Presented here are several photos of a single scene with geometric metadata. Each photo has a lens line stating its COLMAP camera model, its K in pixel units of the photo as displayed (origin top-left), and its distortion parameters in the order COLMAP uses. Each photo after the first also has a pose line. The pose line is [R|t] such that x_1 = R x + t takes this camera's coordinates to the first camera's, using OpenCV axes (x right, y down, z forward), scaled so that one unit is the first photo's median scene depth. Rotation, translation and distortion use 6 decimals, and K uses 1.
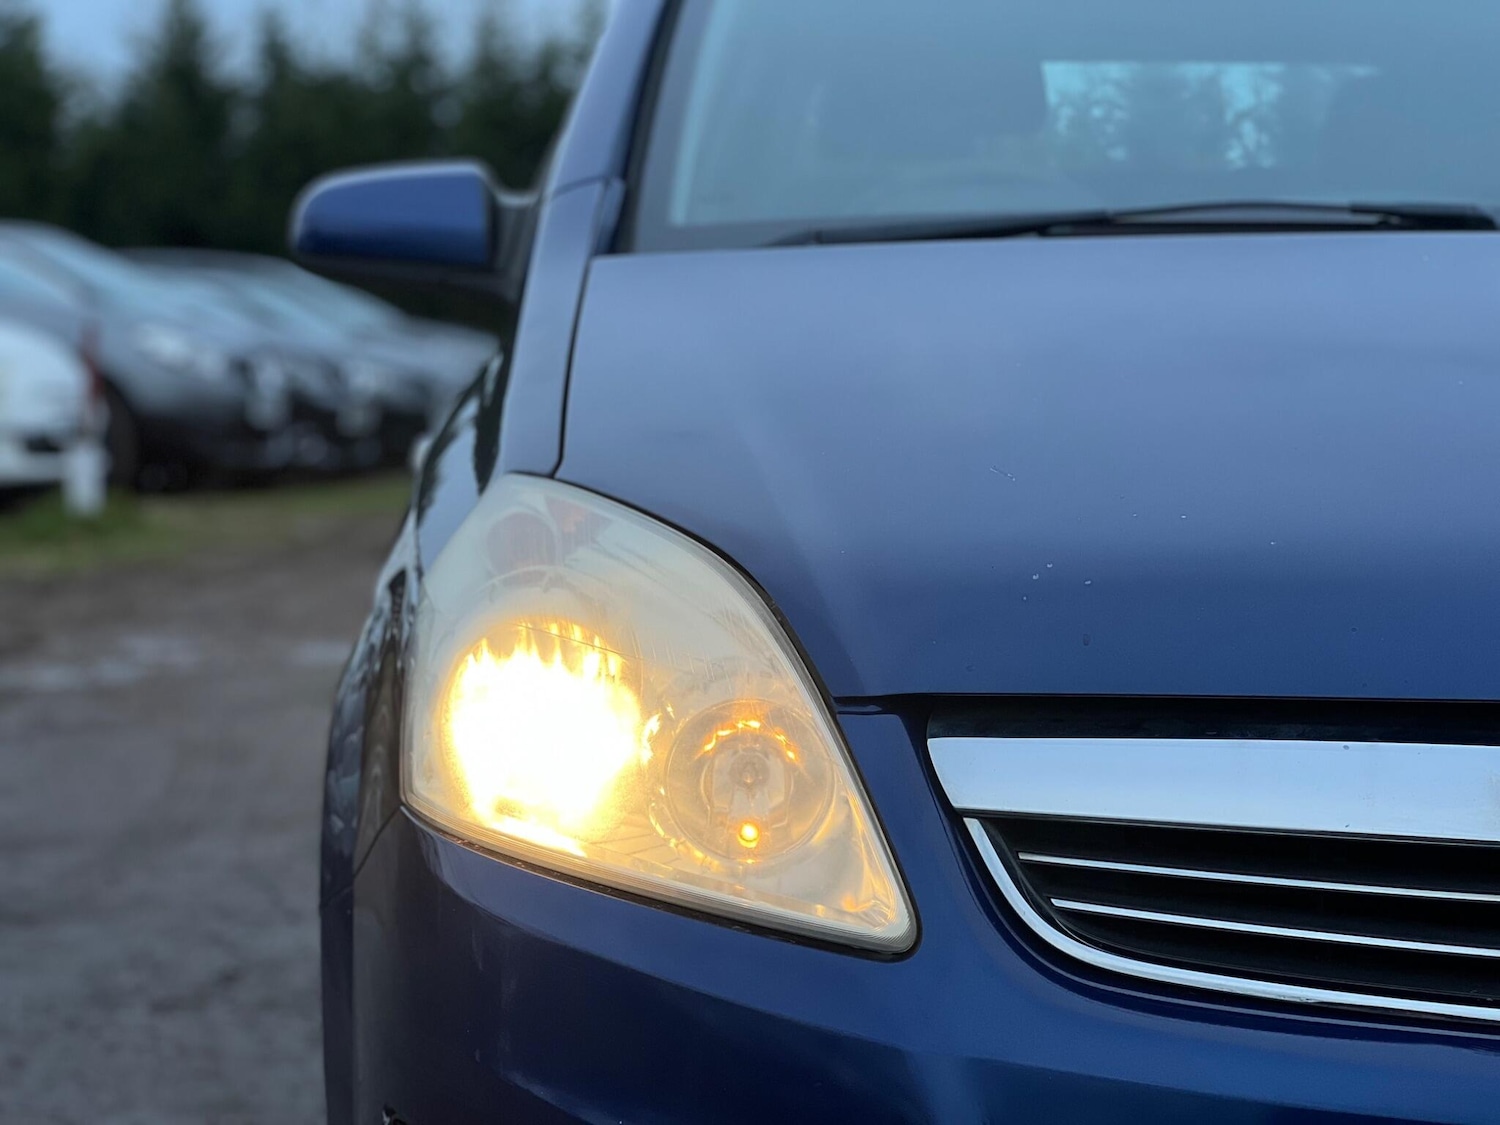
lens RADIAL K [[3609.1, 0, 750.0], [0, 3609.1, 562.5], [0, 0, 1]] dist [-0.100158, 4.177669]
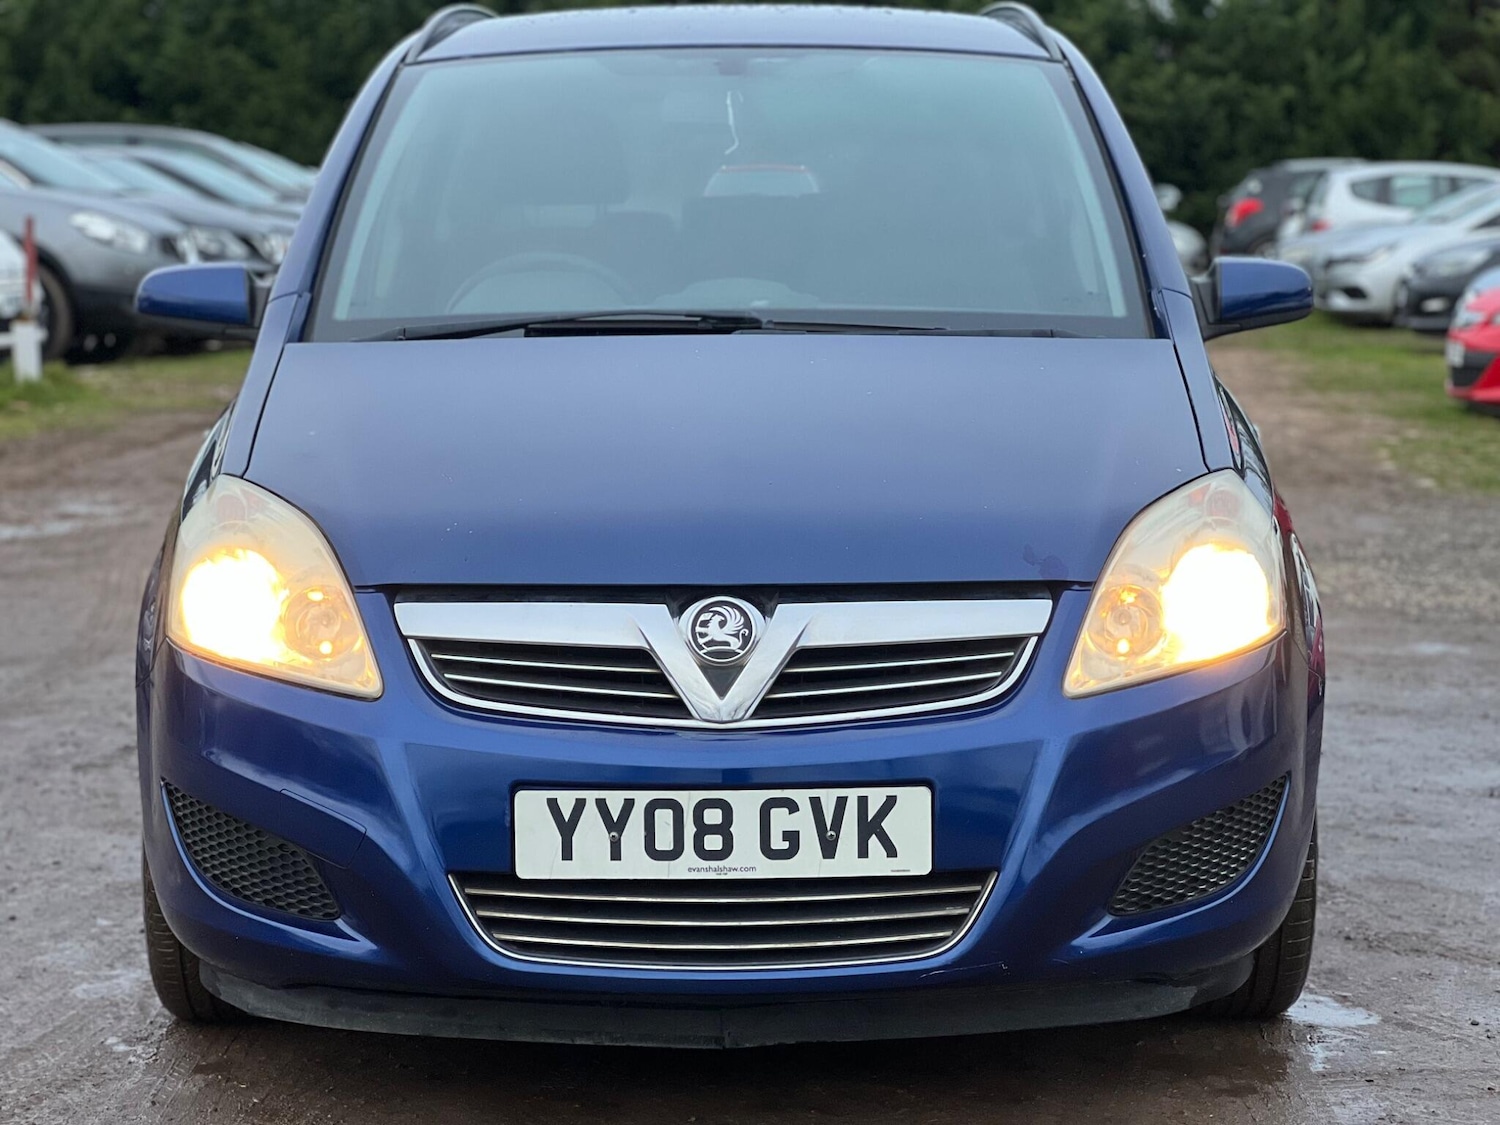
lens RADIAL K [[3609.1, 0, 750.0], [0, 3609.1, 562.5], [0, 0, 1]] dist [-0.100158, 4.177669]
pose [[0.999875, -0.009045, 0.012979, 0.206274], [0.008392, 0.998737, 0.049533, -0.073891], [-0.013411, -0.049418, 0.998688, -1.063905]]
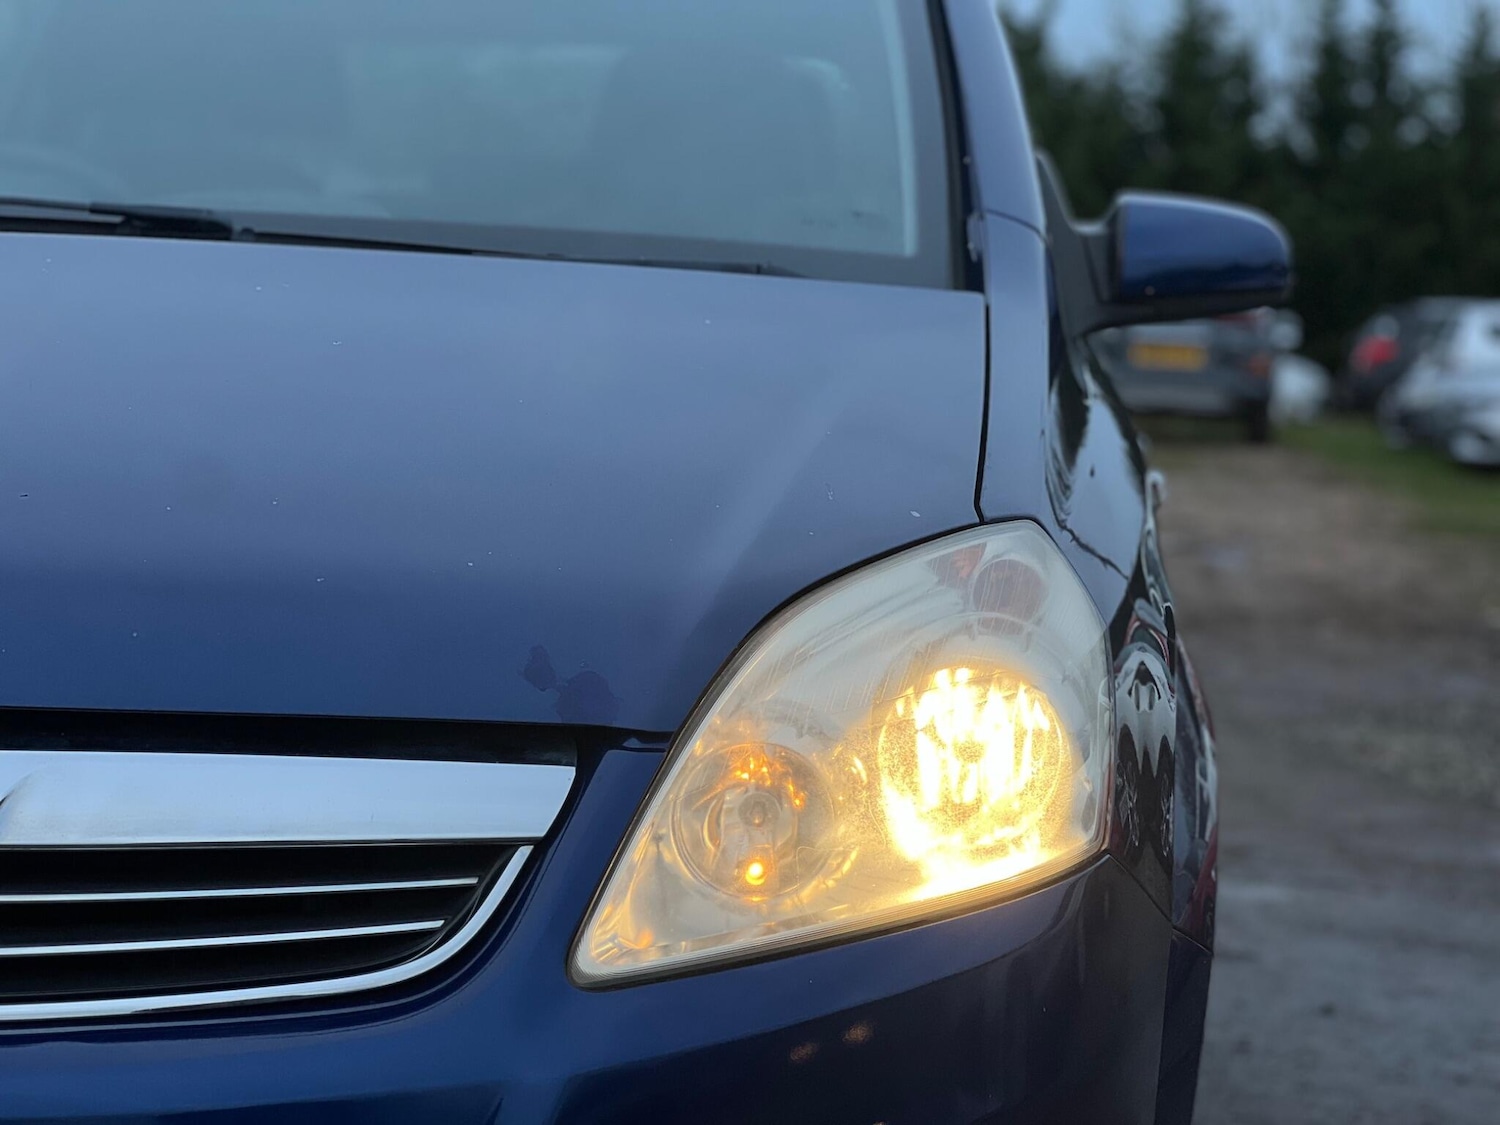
lens RADIAL K [[3609.1, 0, 750.0], [0, 3609.1, 562.5], [0, 0, 1]] dist [-0.100158, 4.177669]
pose [[0.998999, 0.037002, -0.025121, 0.452693], [-0.036738, 0.999265, 0.010909, -0.019507], [0.025507, -0.009975, 0.999625, -0.042498]]
